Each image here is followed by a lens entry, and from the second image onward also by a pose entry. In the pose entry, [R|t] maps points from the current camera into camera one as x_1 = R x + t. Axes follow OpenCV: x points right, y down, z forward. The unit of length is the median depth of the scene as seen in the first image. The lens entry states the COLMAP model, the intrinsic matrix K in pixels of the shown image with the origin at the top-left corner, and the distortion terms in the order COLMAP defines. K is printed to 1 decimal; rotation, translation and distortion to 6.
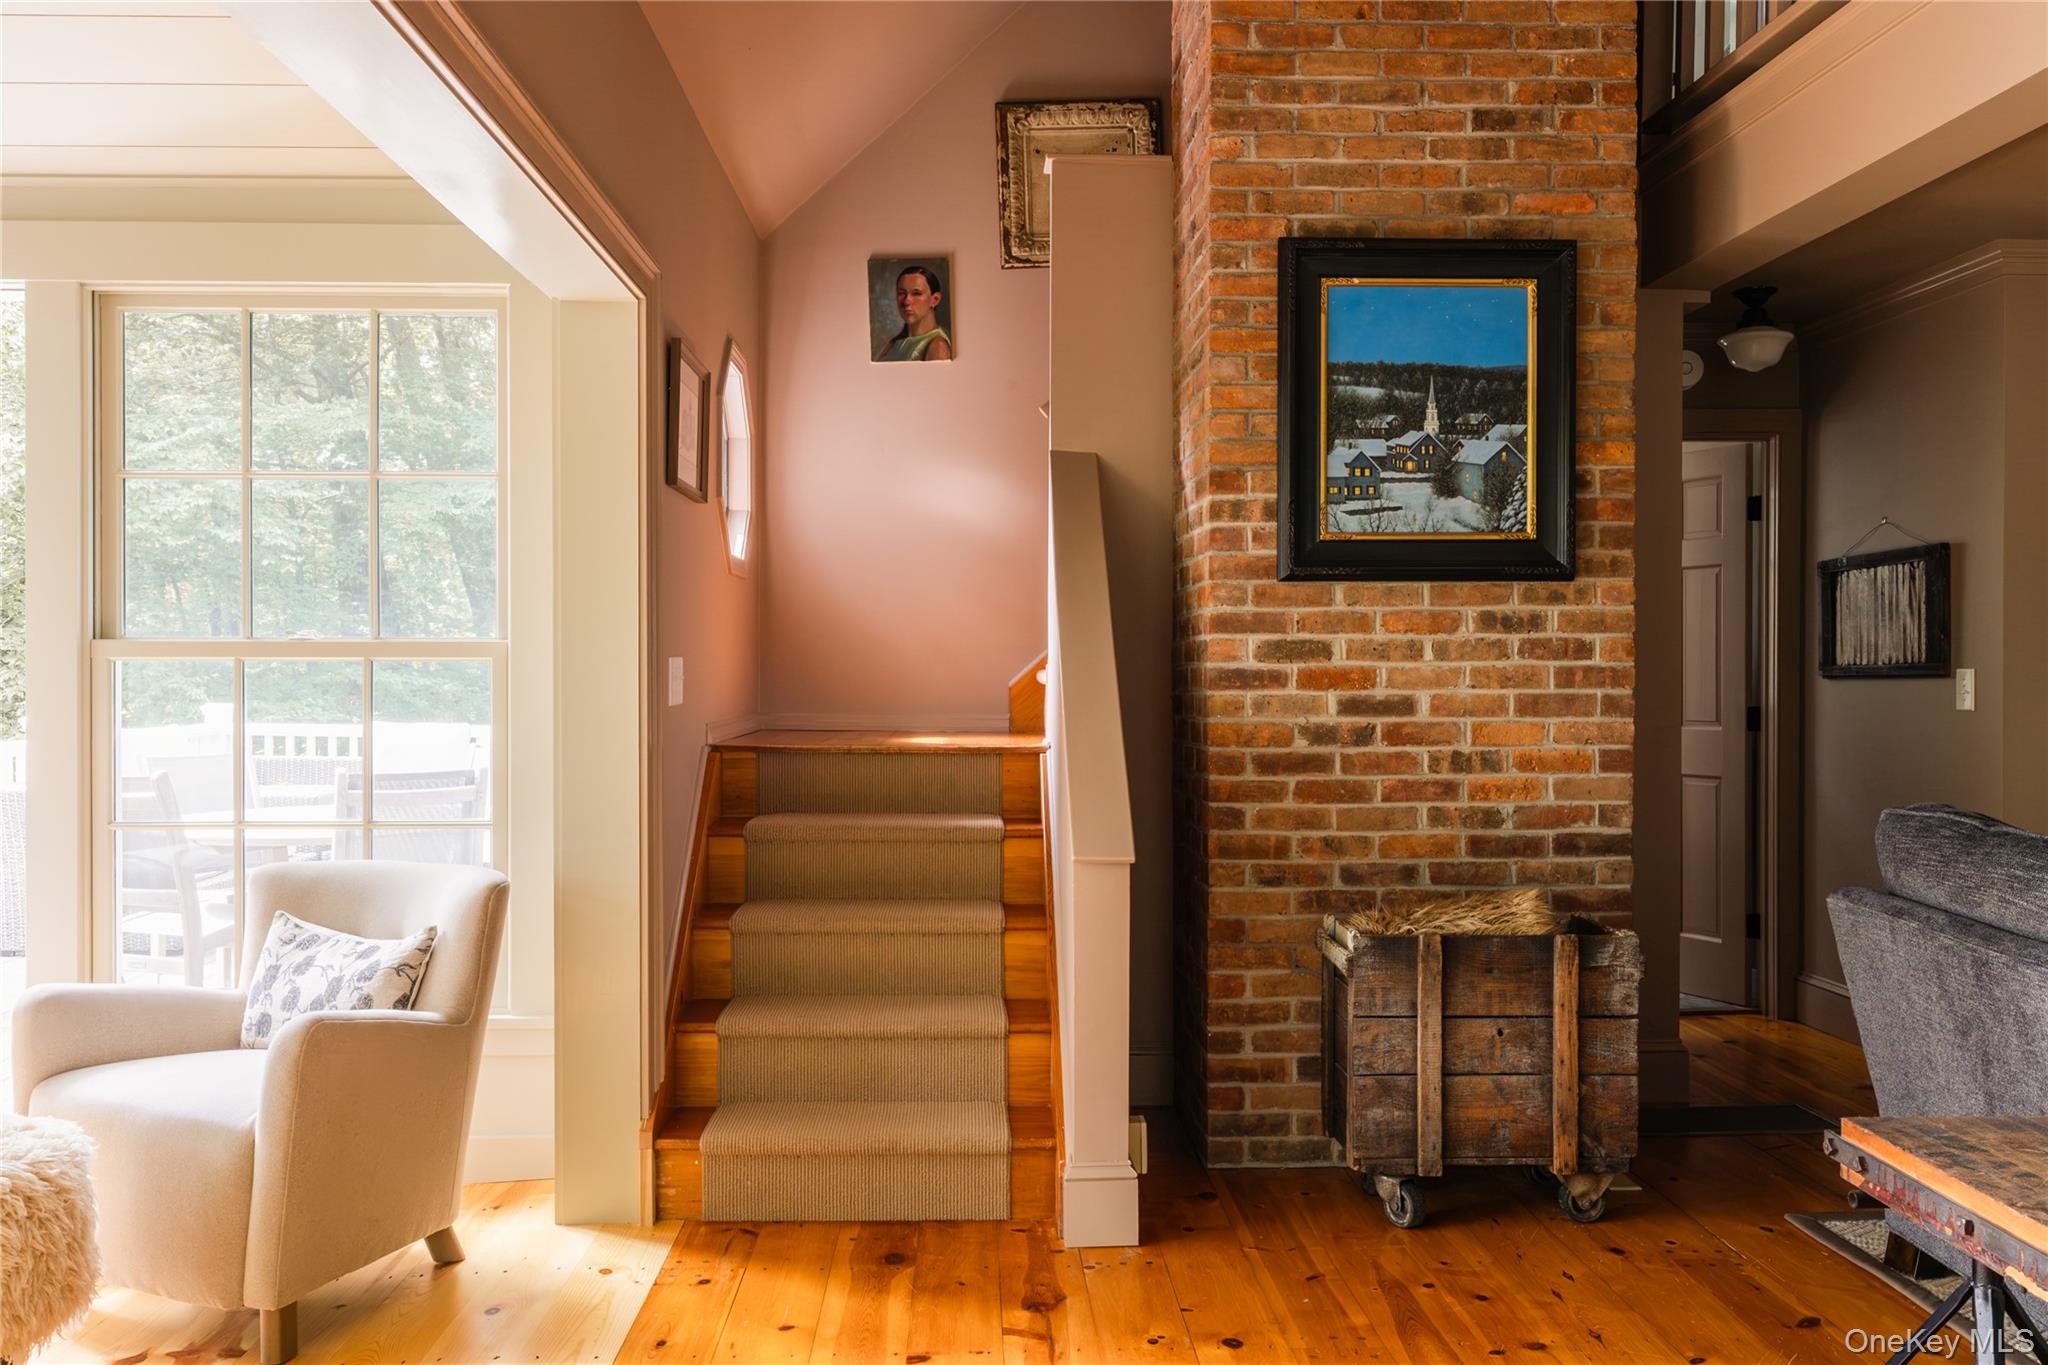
lens RADIAL K [[1644.5, 0, 1024.0], [0, 1644.5, 682.5], [0, 0, 1]] dist [0.002005, 0.000060]
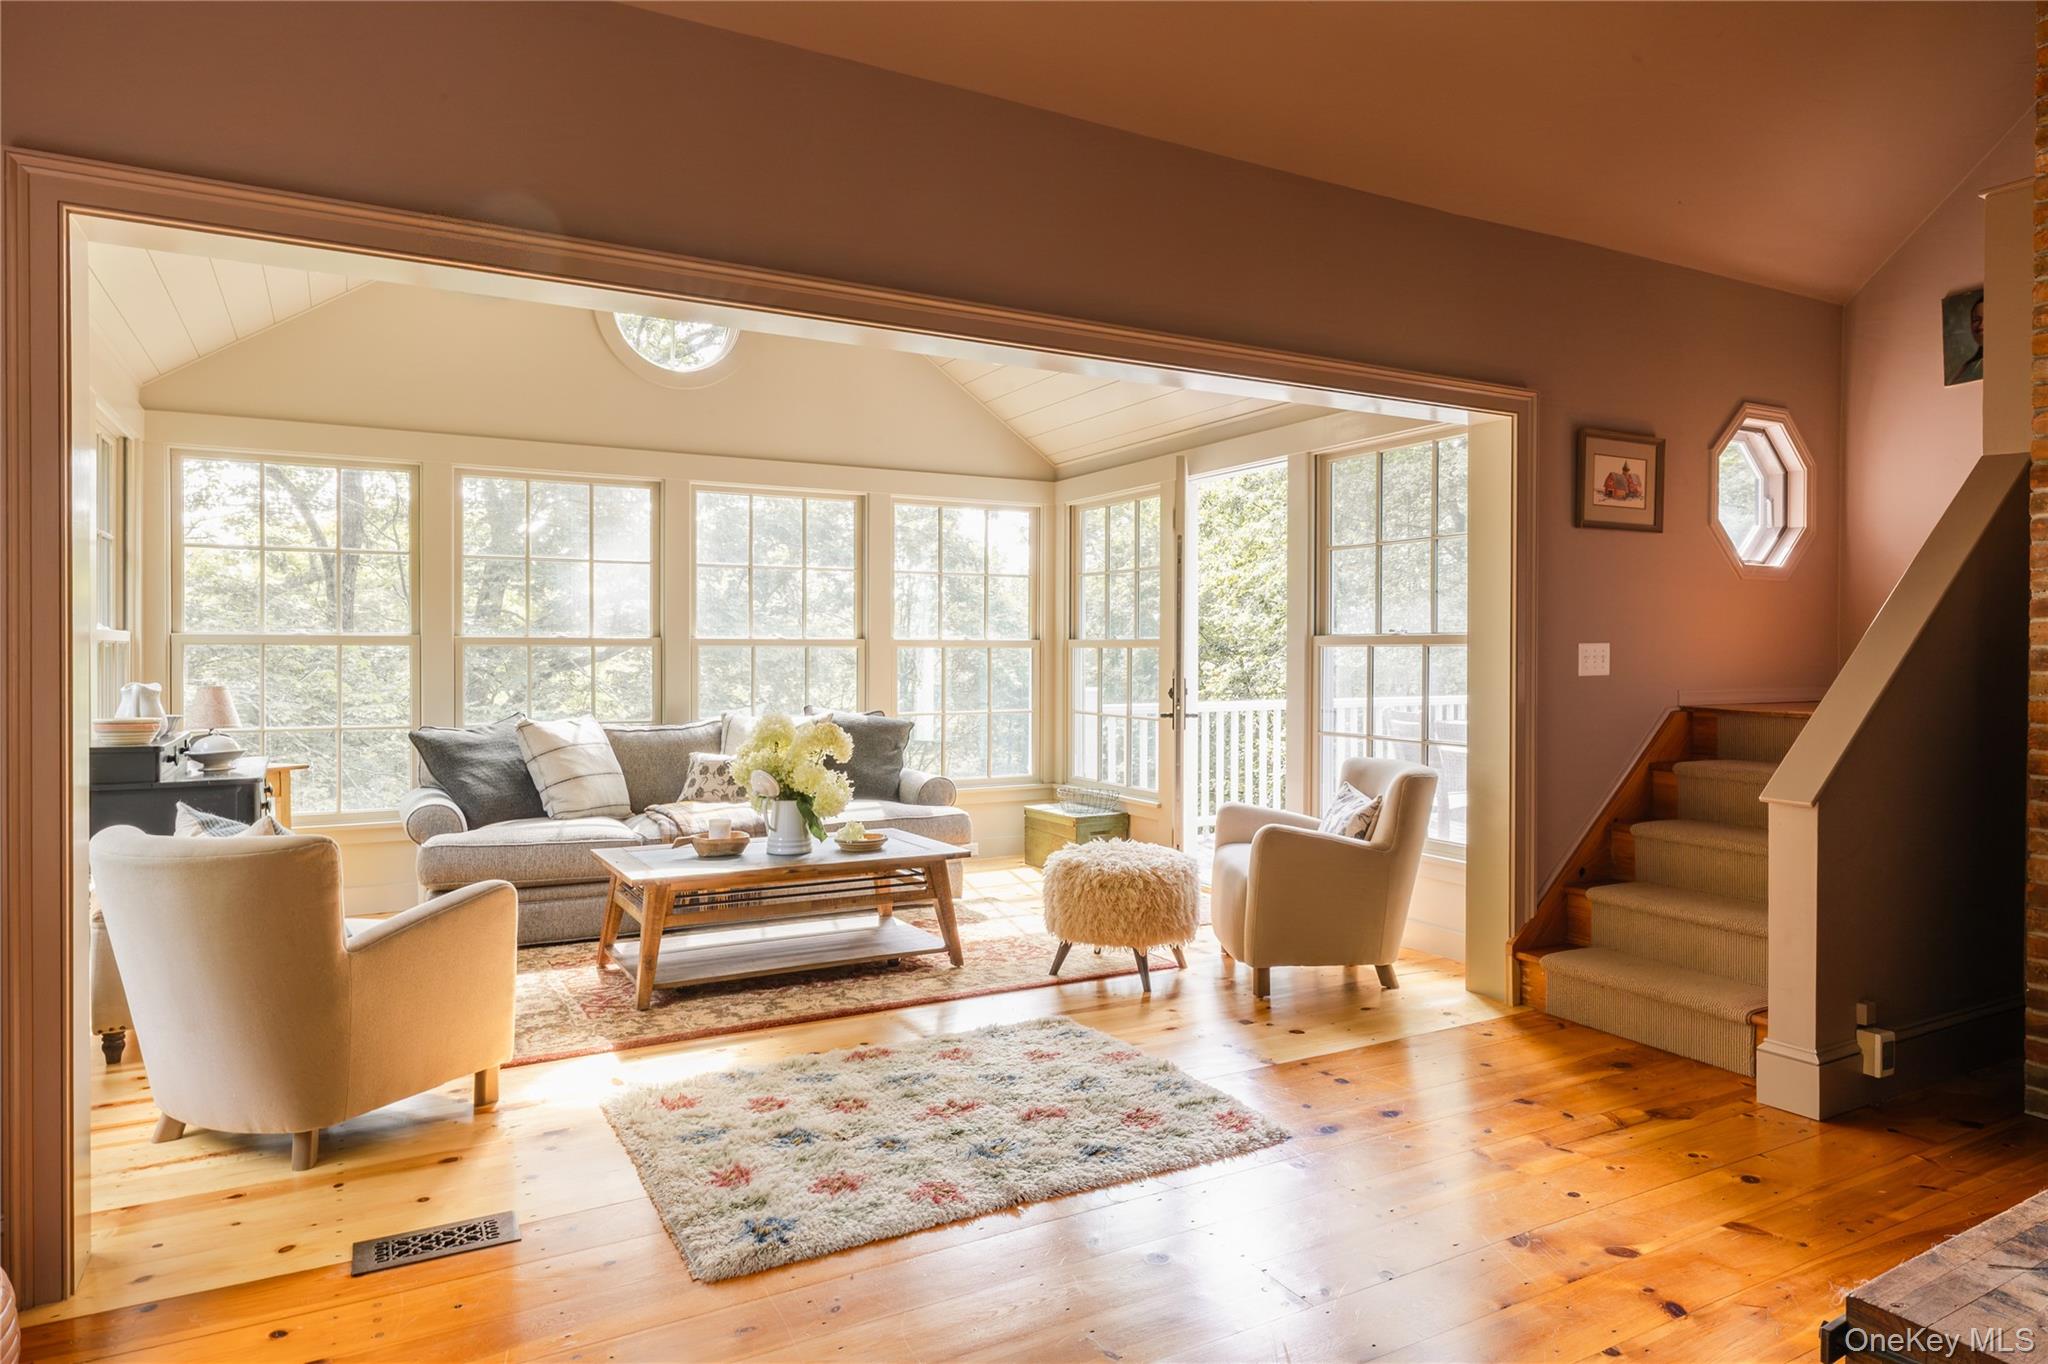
lens RADIAL K [[1191.5, 0, 1024.0], [0, 1191.5, 682.0], [0, 0, 1]] dist [-0.001184, -0.000429]
pose [[0.453504, 0.020955, -0.891008, 0.564121], [-0.009810, 0.999780, 0.018520, 0.005166], [0.891200, 0.000342, 0.453610, 0.069043]]
